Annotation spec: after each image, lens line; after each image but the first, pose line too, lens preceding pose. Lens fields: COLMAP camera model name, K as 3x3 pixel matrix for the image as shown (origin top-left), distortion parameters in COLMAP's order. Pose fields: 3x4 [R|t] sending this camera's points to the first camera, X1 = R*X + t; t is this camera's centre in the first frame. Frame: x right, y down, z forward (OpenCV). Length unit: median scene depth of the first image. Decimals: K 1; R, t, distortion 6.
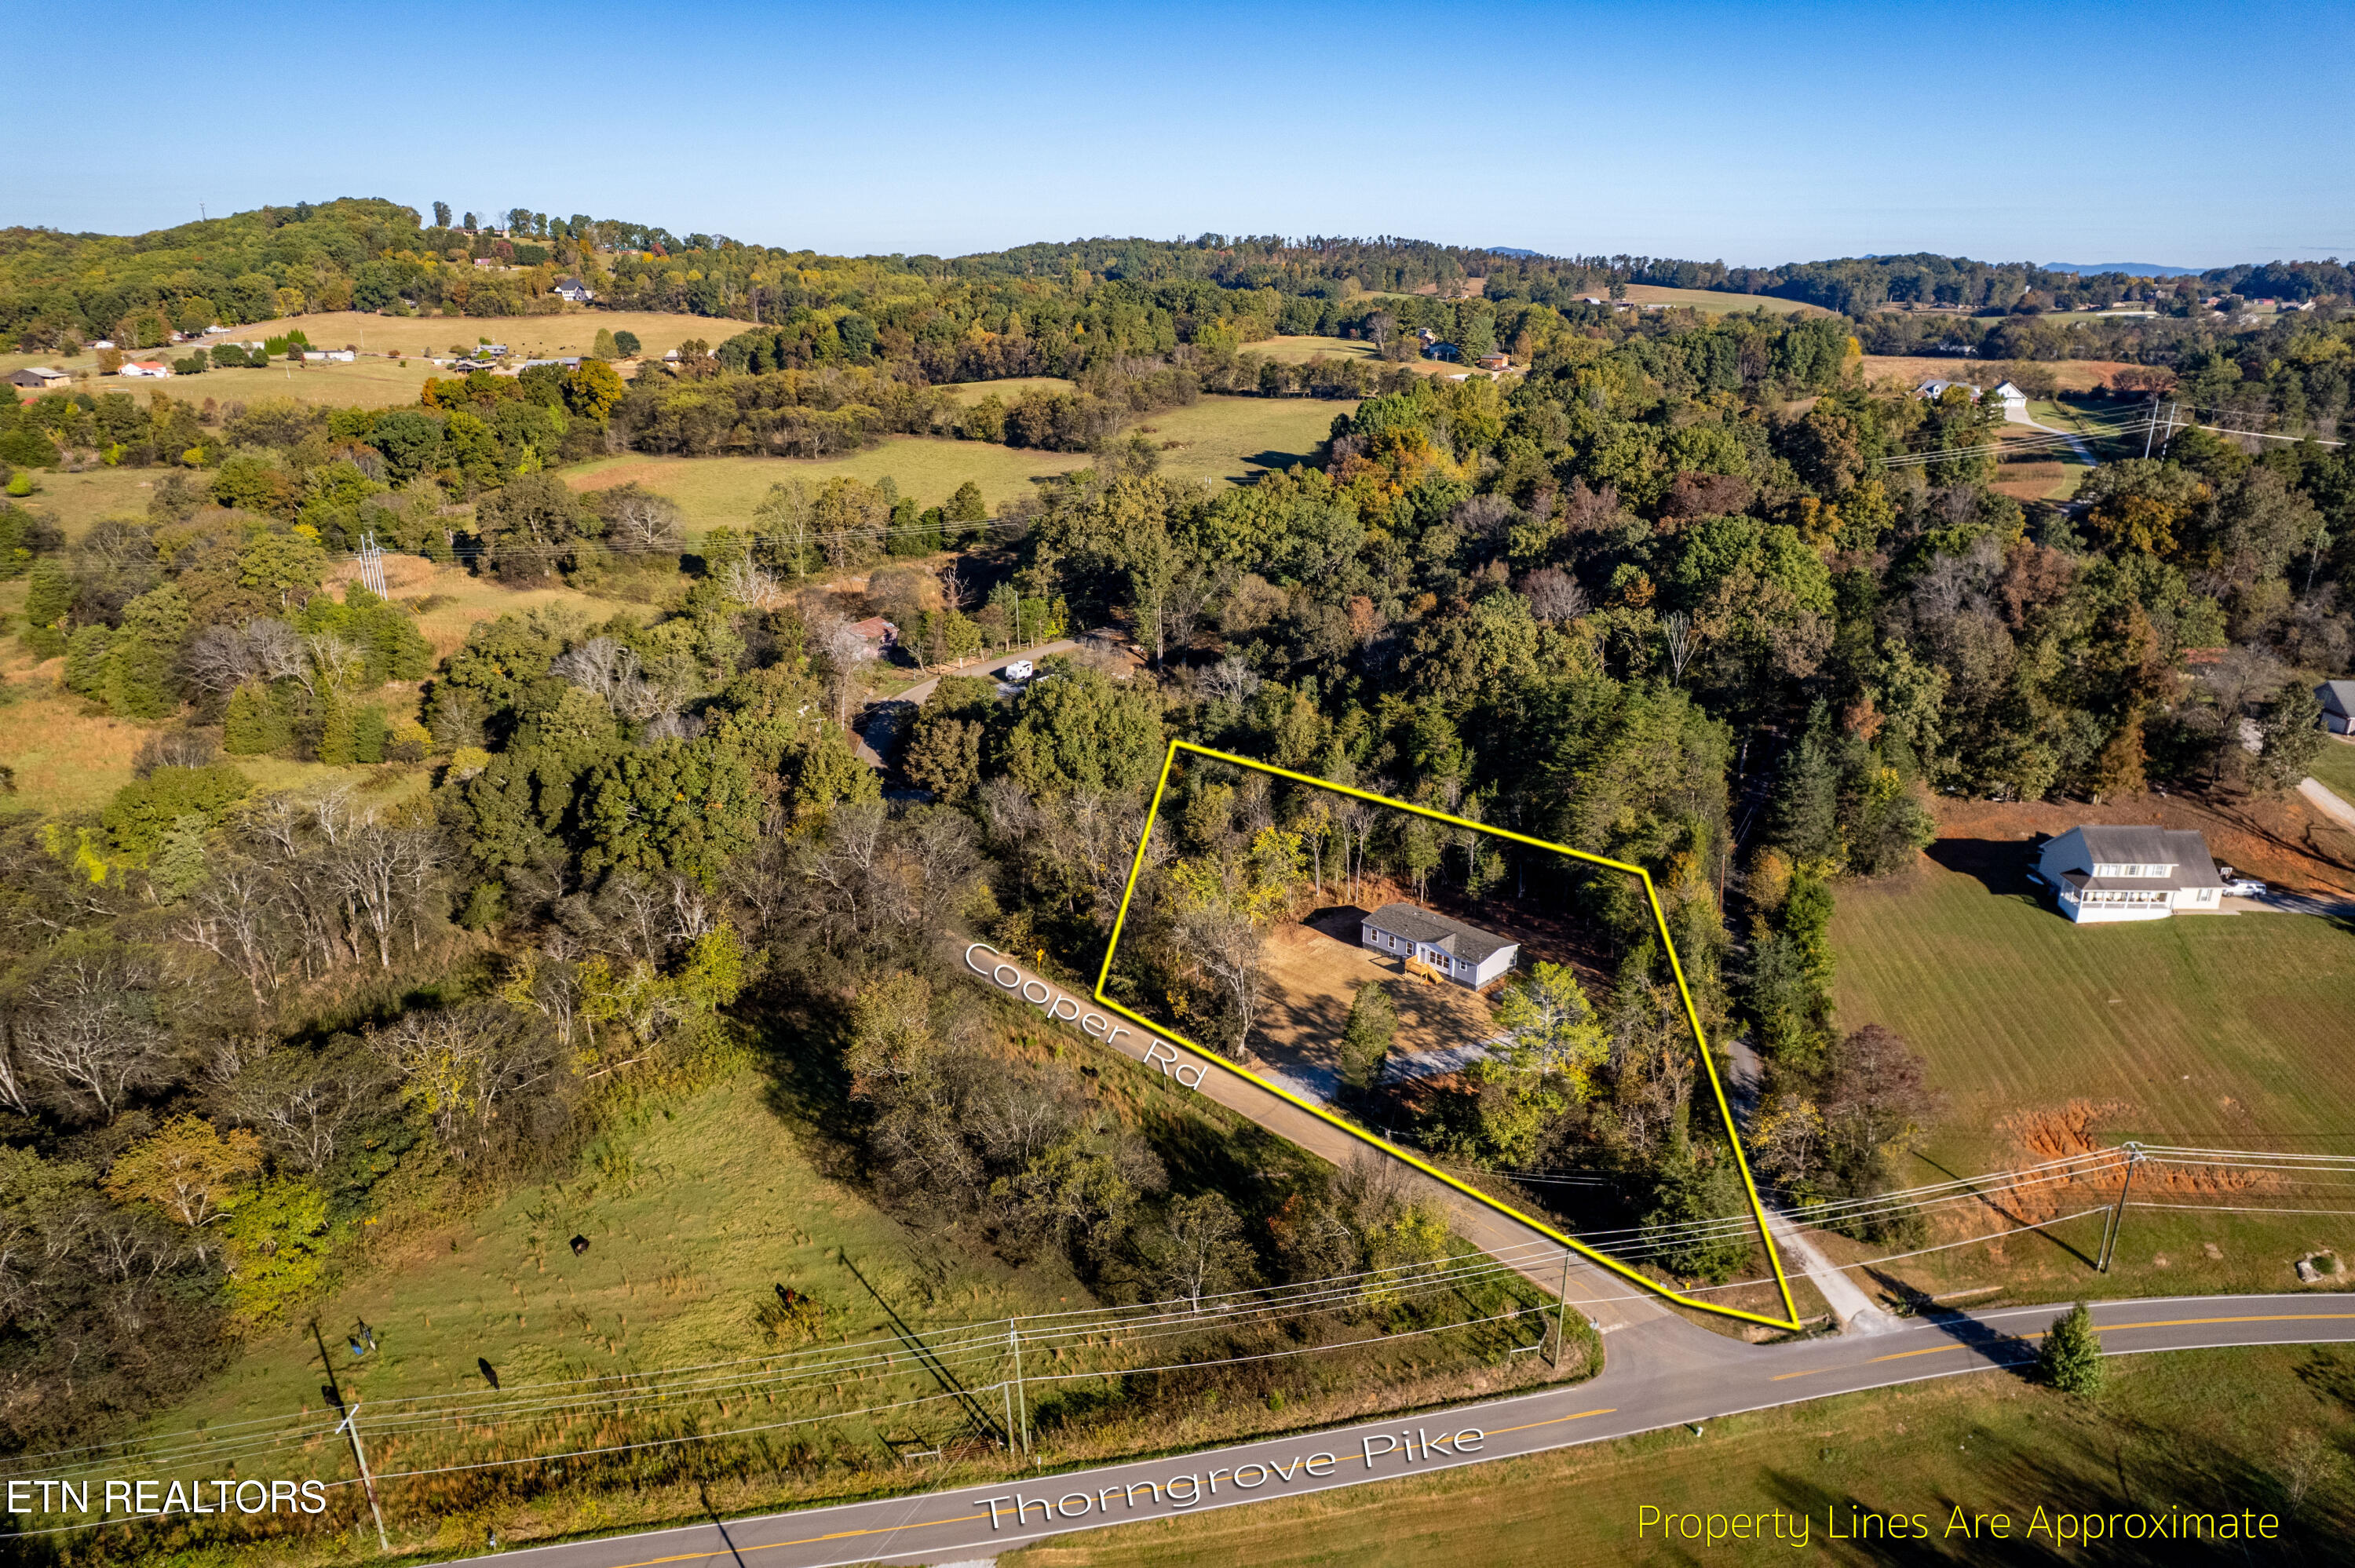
lens RADIAL K [[1512.1, 0, 1172.9], [0, 1512.1, 794.7], [0, 0, 1]] dist [-0.079469, 0.067717]
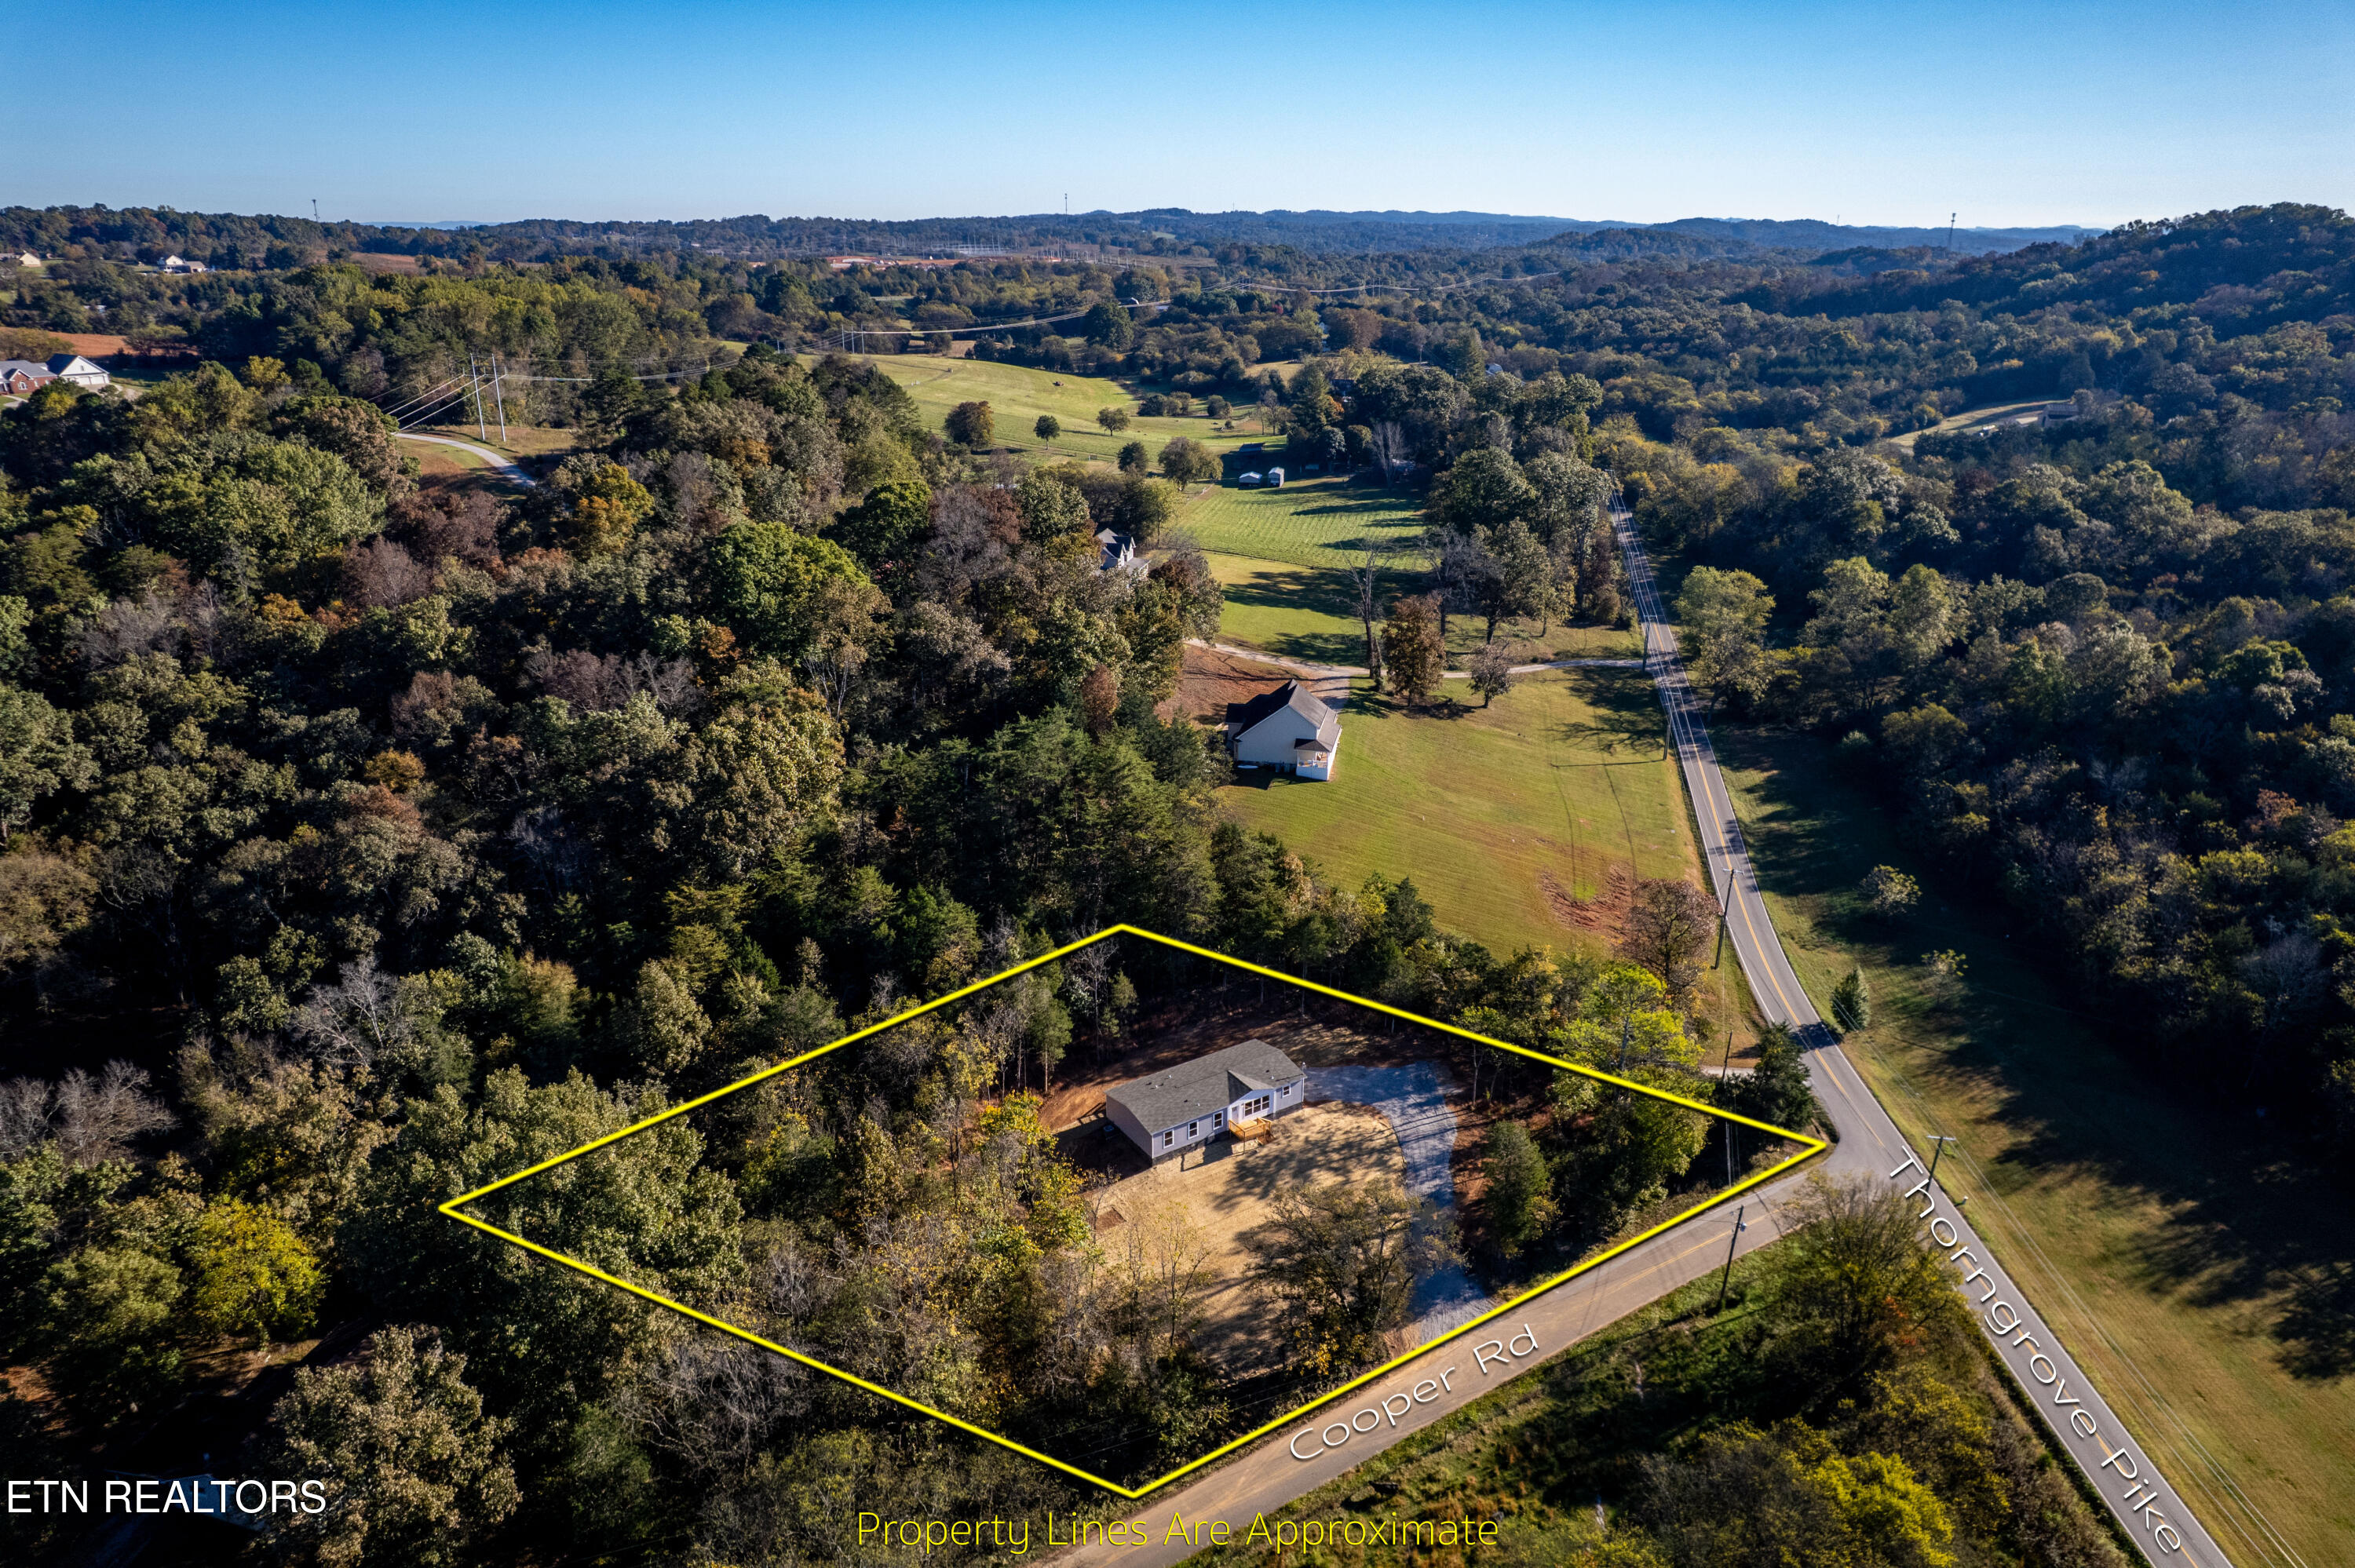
lens RADIAL K [[1512.1, 0, 1173.0], [0, 1512.1, 789.2], [0, 0, 1]] dist [-0.079469, 0.067717]
pose [[0.185367, -0.346153, 0.919683, -0.313109], [0.322737, 0.905433, 0.275741, -0.170527], [-0.928160, 0.245702, 0.279554, 0.493174]]
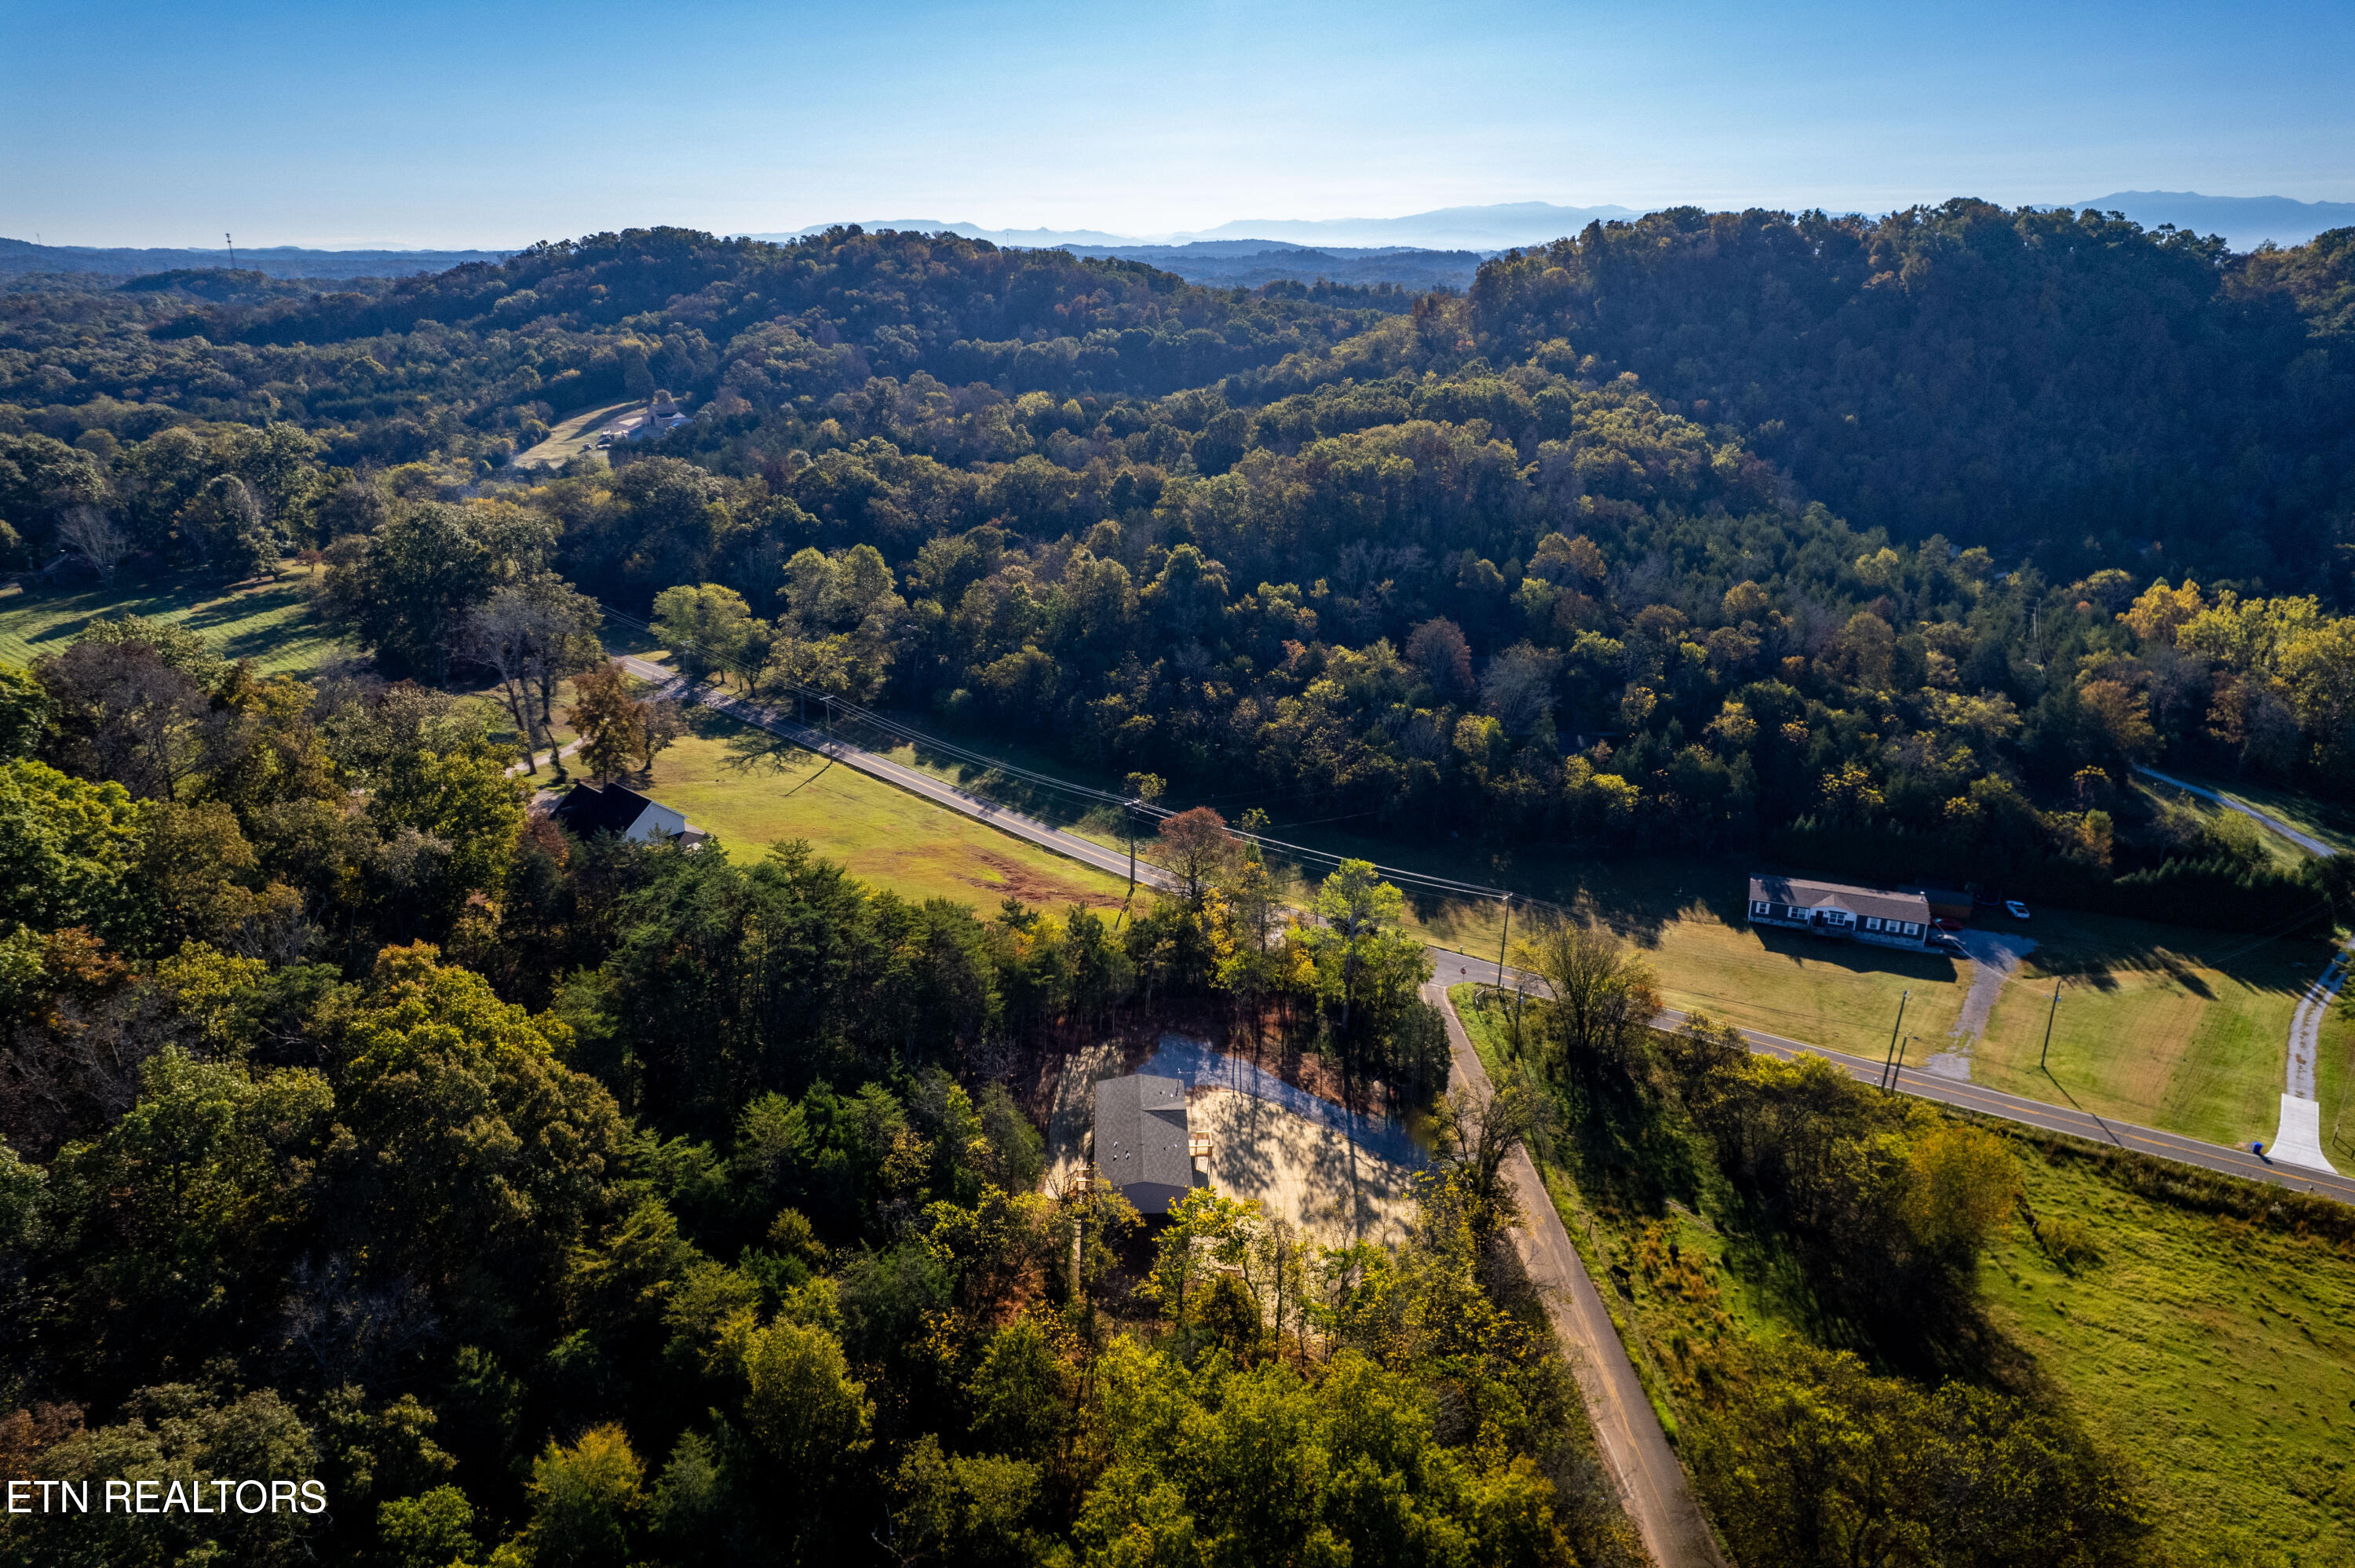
lens RADIAL K [[1512.1, 0, 1179.4], [0, 1512.1, 789.5], [0, 0, 1]] dist [-0.079469, 0.067717]
pose [[-0.750223, -0.226068, 0.621337, -0.170222], [0.215140, 0.805129, 0.552705, -0.293594], [-0.625205, 0.548326, -0.555389, 0.847491]]
